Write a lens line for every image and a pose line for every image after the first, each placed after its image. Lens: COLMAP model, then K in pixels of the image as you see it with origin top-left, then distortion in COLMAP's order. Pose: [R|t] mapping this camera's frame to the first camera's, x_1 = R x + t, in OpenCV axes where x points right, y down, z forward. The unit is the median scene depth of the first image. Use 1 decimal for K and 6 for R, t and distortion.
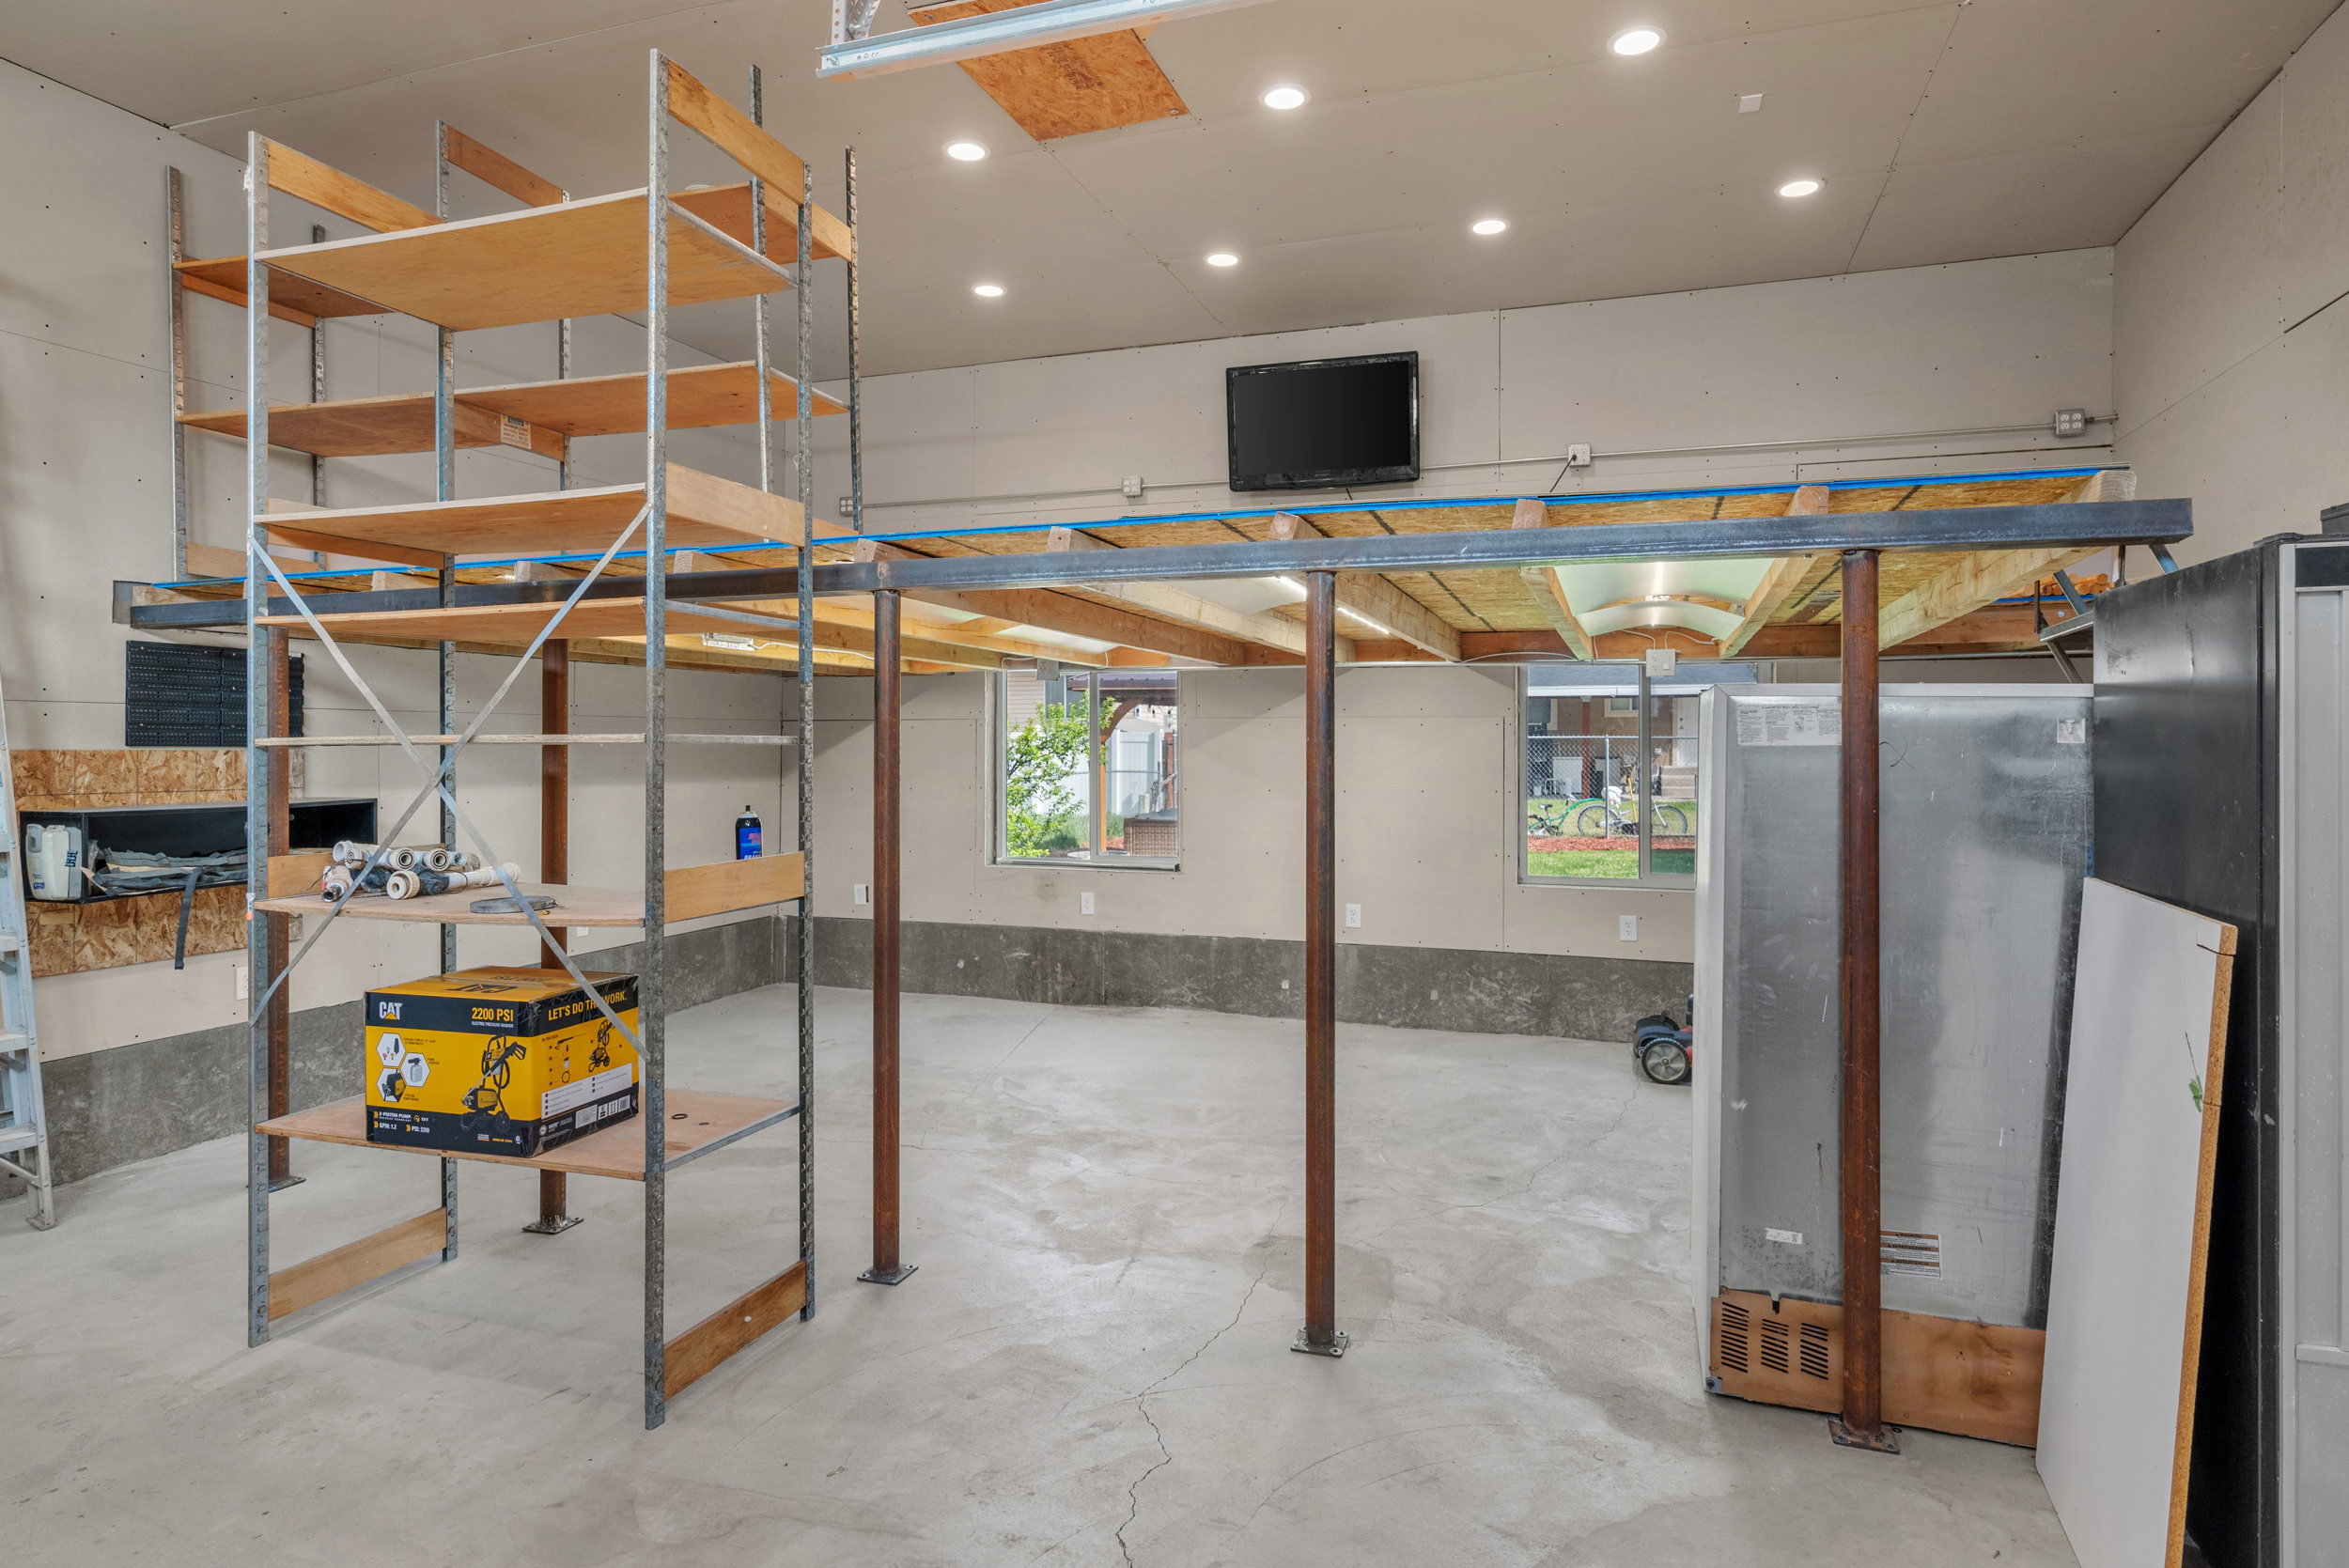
lens RADIAL K [[1284.0, 0, 1177.6], [0, 1284.0, 759.1], [0, 0, 1]] dist [0.000011, -0.000088]
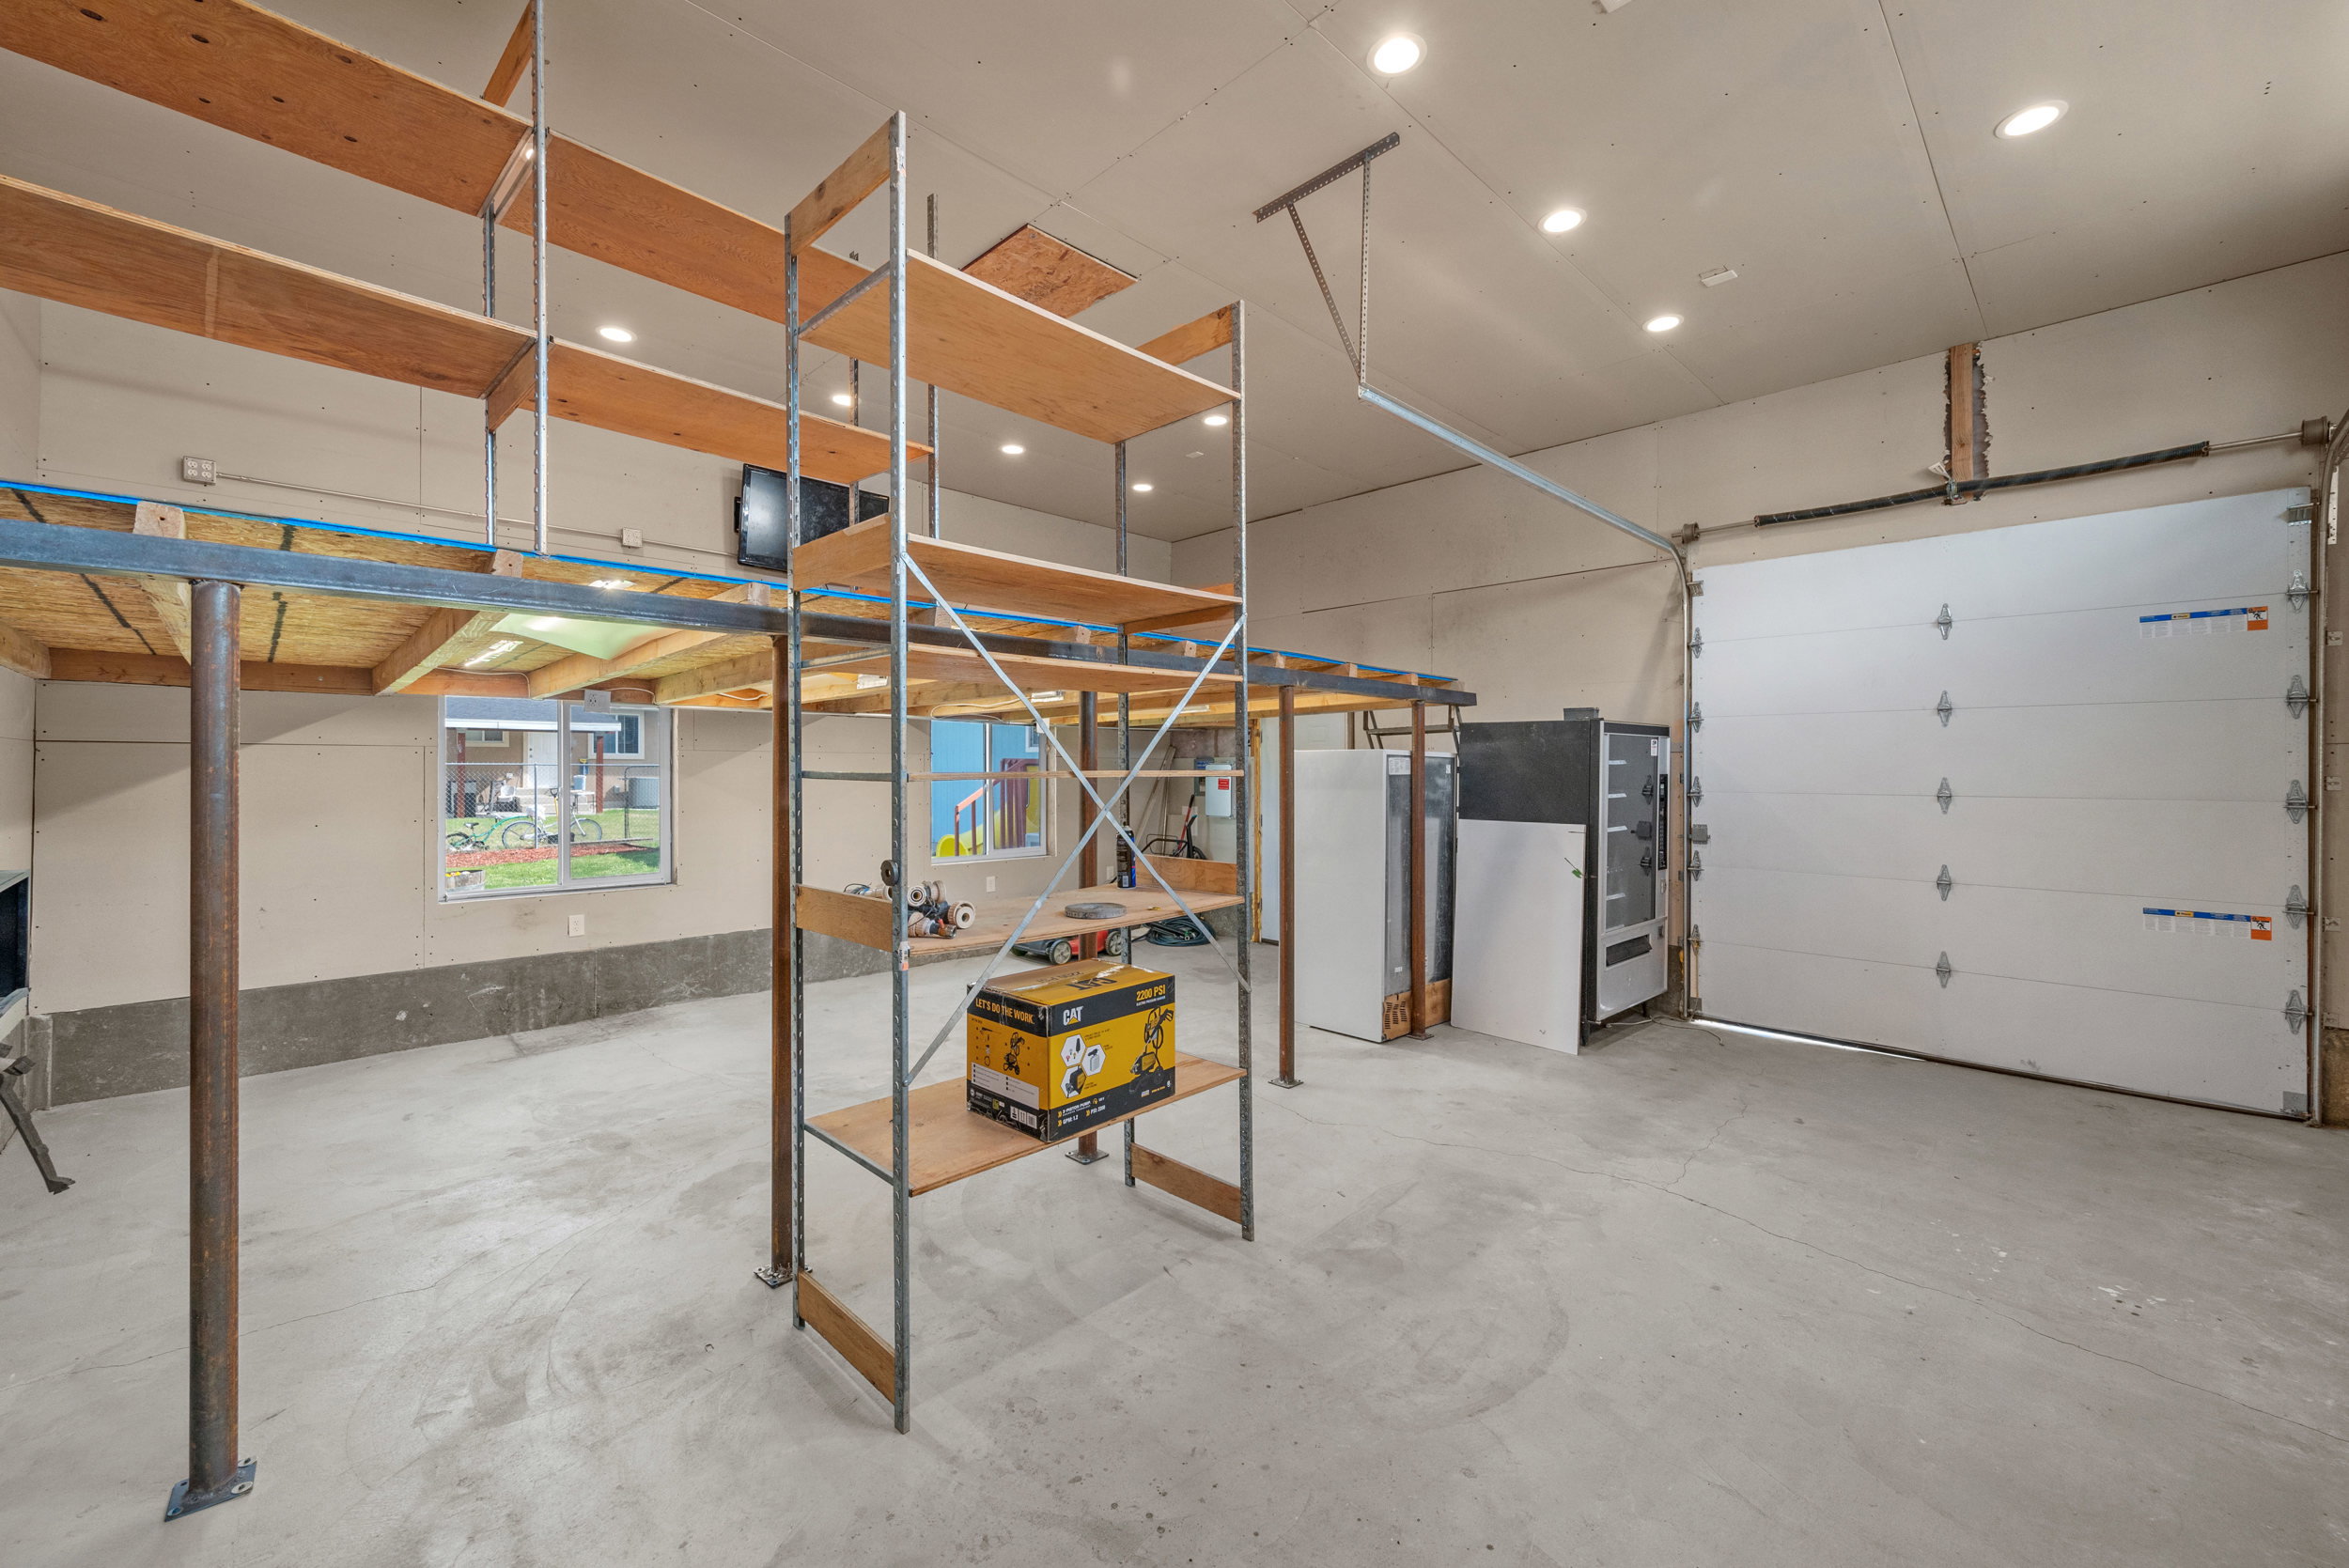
lens RADIAL K [[927.4, 0, 1174.5], [0, 927.4, 784.0], [0, 0, 1]] dist [0.001454, 0.000142]
pose [[0.447232, -0.013889, 0.894310, -0.772944], [0.009874, 0.999895, 0.010590, -0.008660], [-0.894363, 0.004094, 0.447323, 0.331993]]
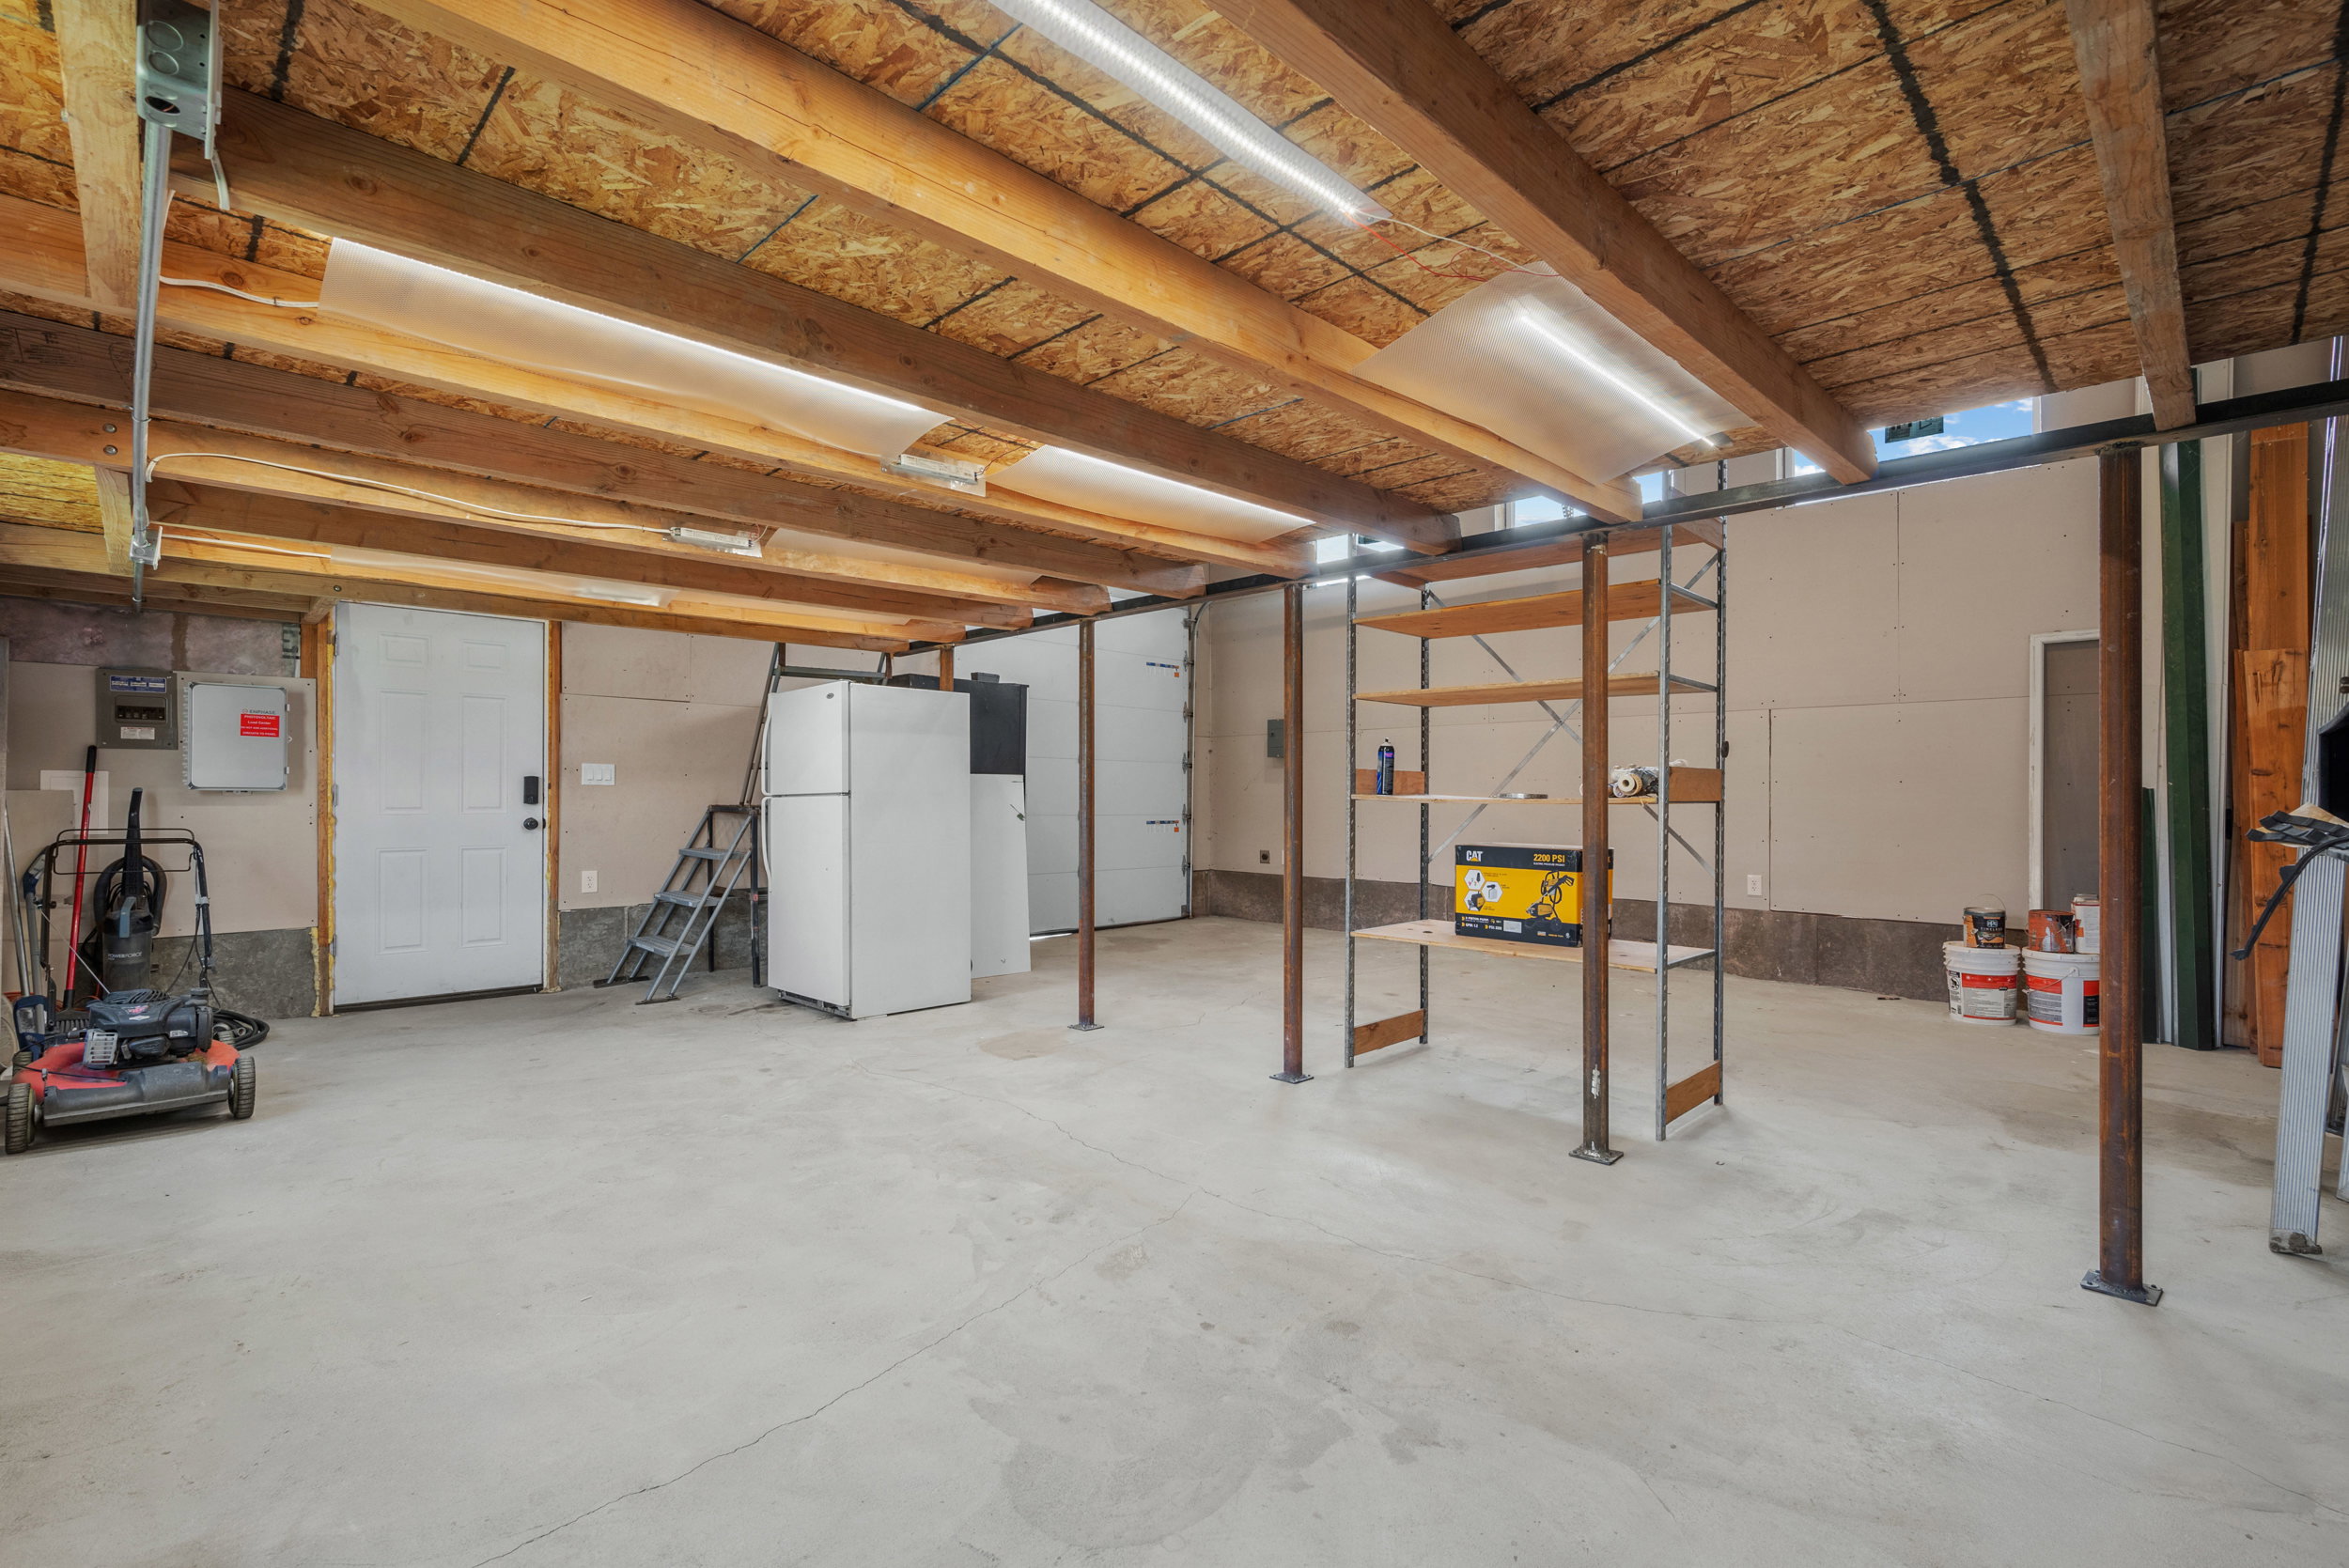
lens RADIAL K [[1052.2, 0, 1171.5], [0, 1052.2, 790.3], [0, 0, 1]] dist [-0.000286, 0.000009]
pose [[-0.896217, -0.003881, 0.443599, -0.433790], [-0.002862, 0.999992, 0.002968, 0.066137], [-0.443607, 0.001391, -0.896220, 1.482950]]
